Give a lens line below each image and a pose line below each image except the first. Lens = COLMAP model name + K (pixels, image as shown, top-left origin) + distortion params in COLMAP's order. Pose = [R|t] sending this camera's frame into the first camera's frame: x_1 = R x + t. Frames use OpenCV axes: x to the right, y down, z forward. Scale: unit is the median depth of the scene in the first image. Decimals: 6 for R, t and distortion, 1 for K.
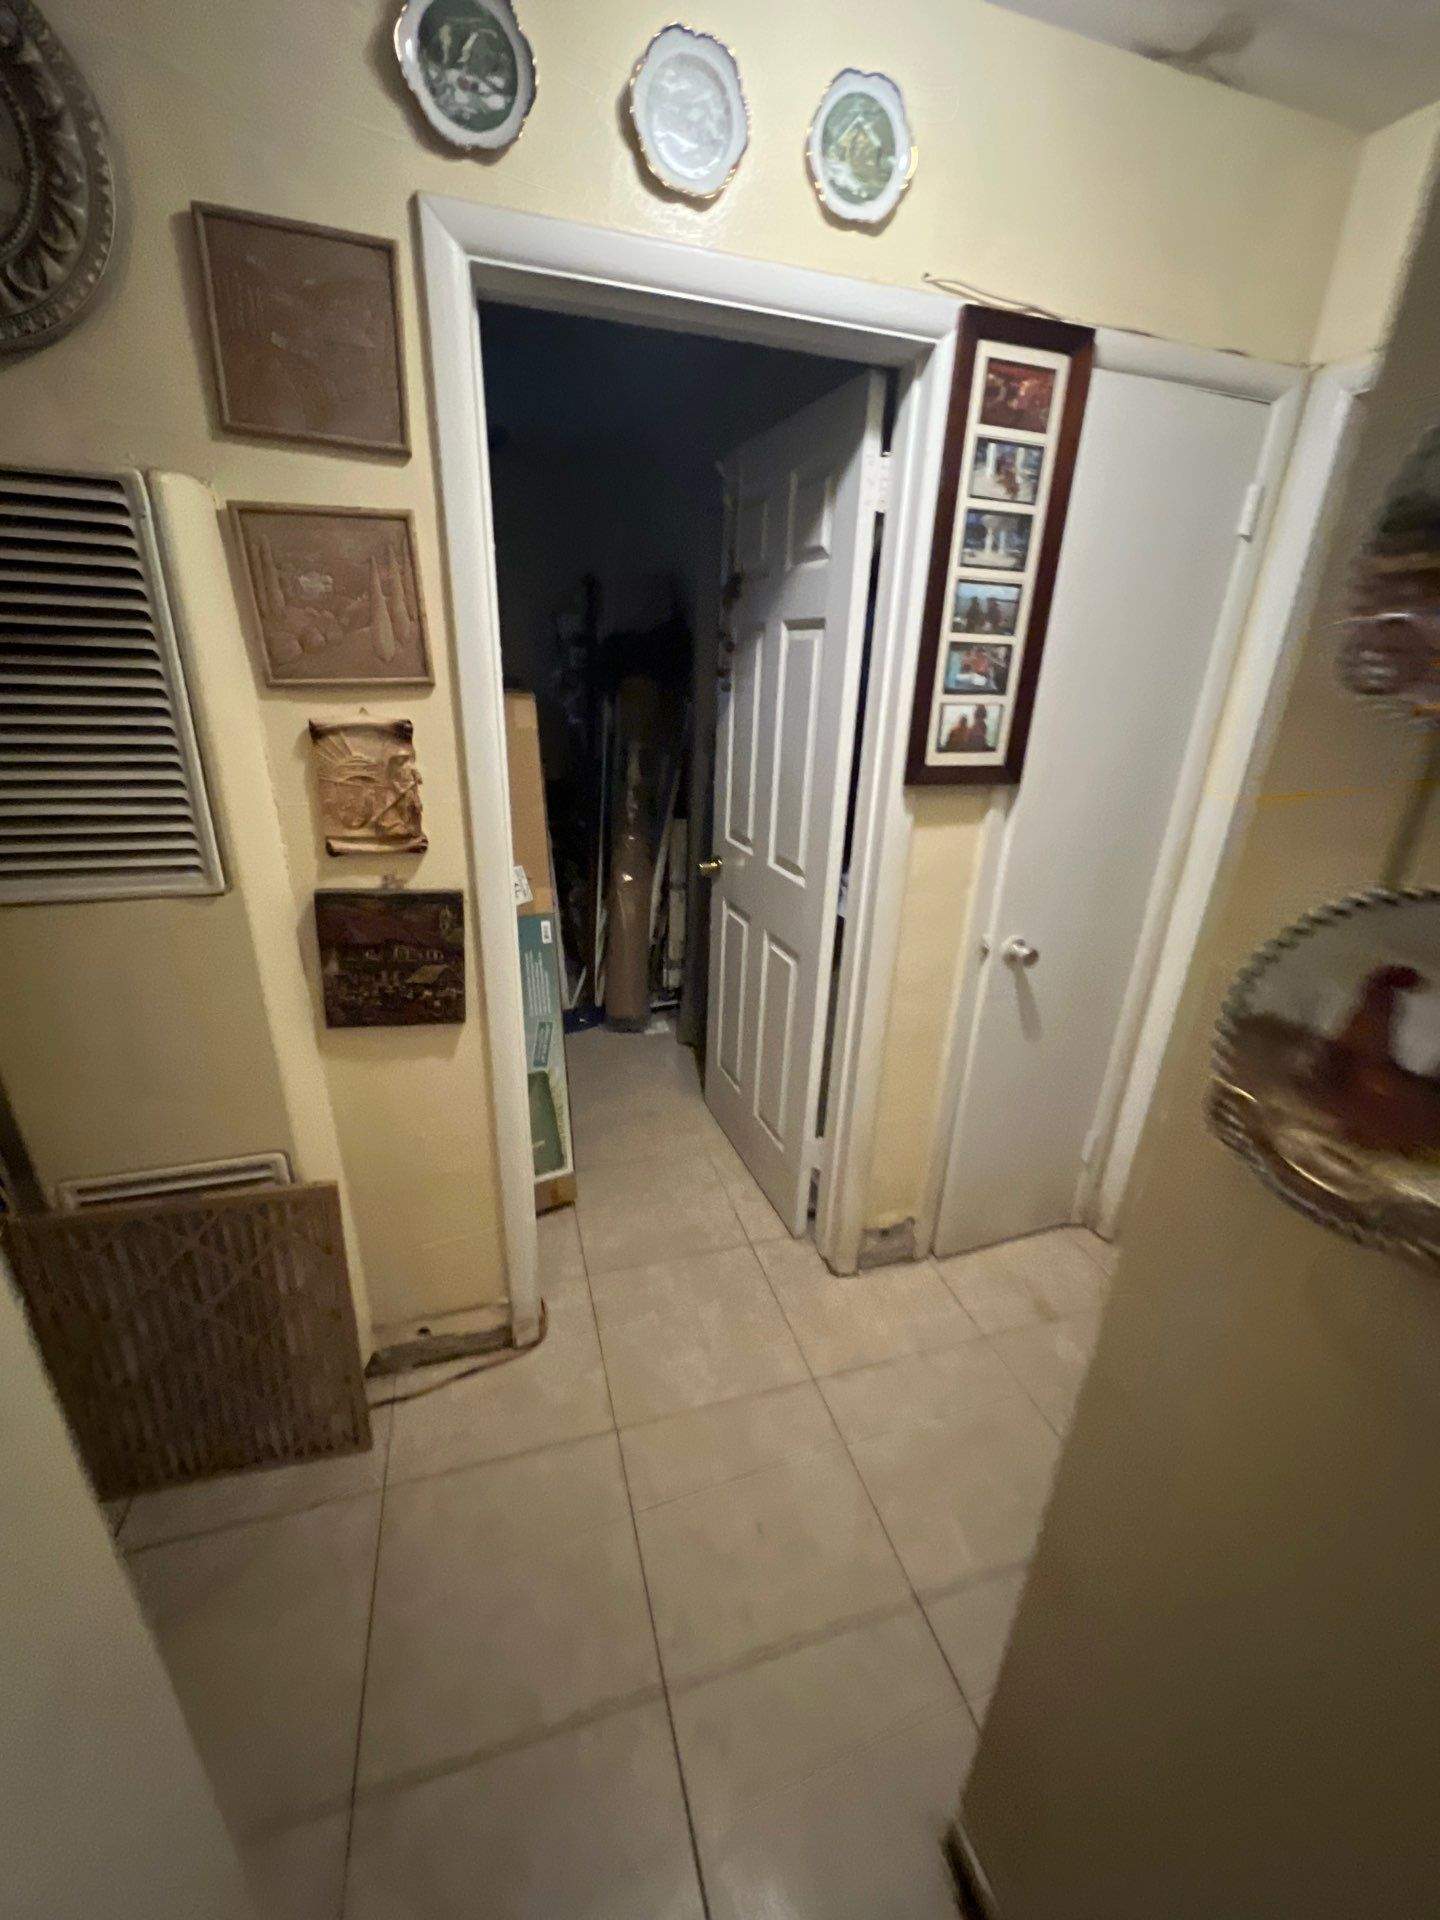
lens RADIAL K [[764.6, 0, 720.9], [0, 764.6, 959.4], [0, 0, 1]] dist [-0.003033, 0.000663]
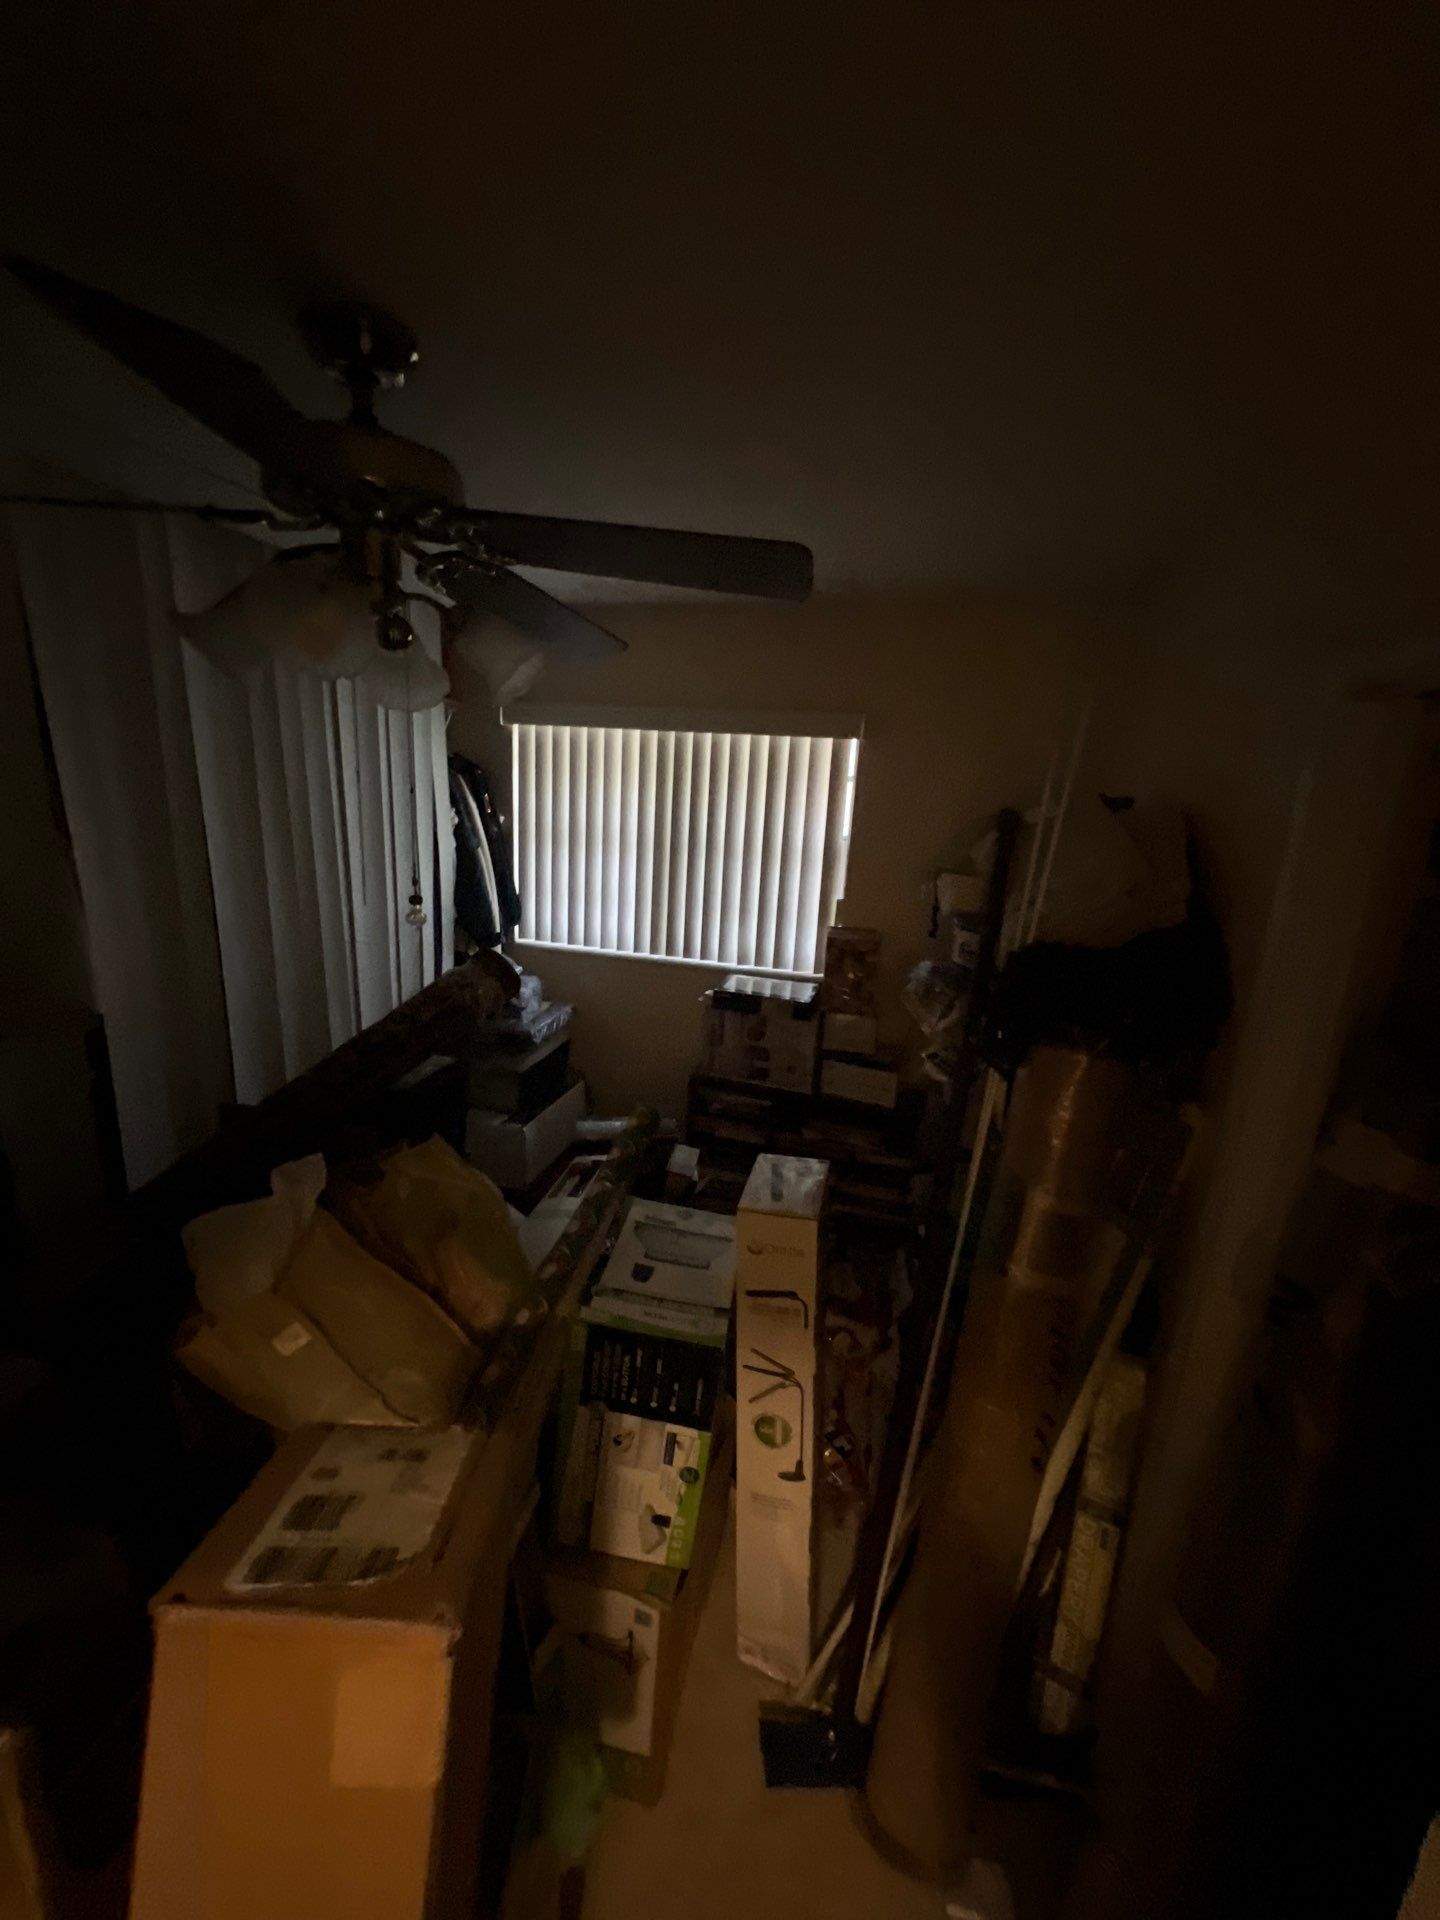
lens RADIAL K [[764.6, 0, 720.8], [0, 764.6, 959.3], [0, 0, 1]] dist [-0.002238, 0.001309]
pose [[0.847320, 0.132461, -0.514299, -0.128428], [-0.217080, 0.970187, -0.107767, -0.675841], [0.484691, 0.202957, 0.850813, 1.073483]]
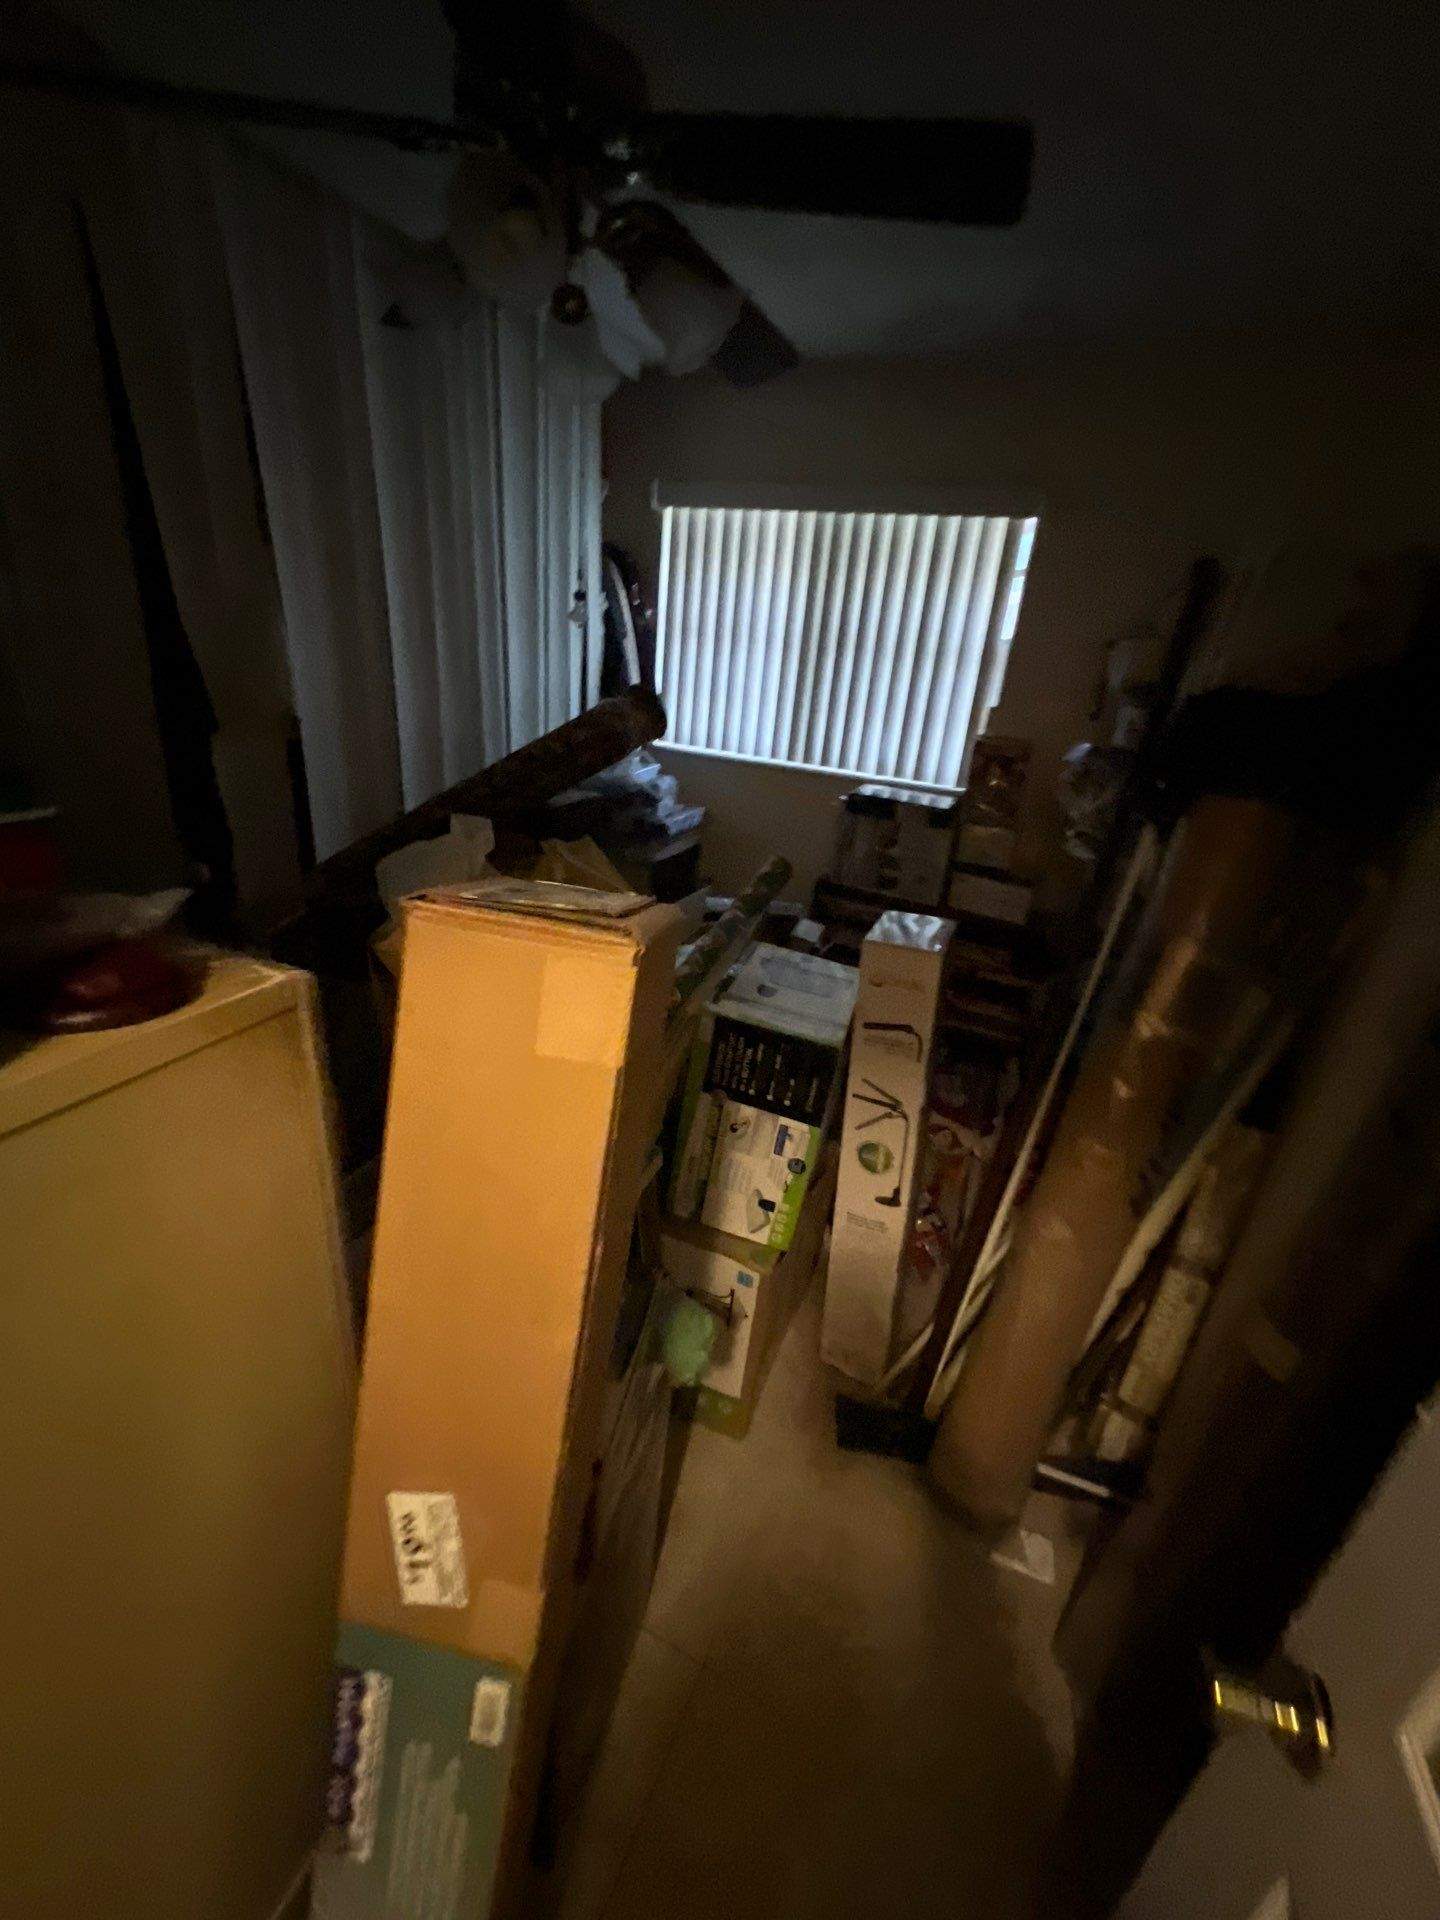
lens RADIAL K [[766.6, 0, 723.5], [0, 766.6, 961.4], [0, 0, 1]] dist [-0.001083, 0.000821]
pose [[0.745834, 0.283762, -0.602670, -0.094535], [-0.300142, 0.950842, 0.076254, -0.480678], [0.594681, 0.124014, 0.794339, 1.073144]]
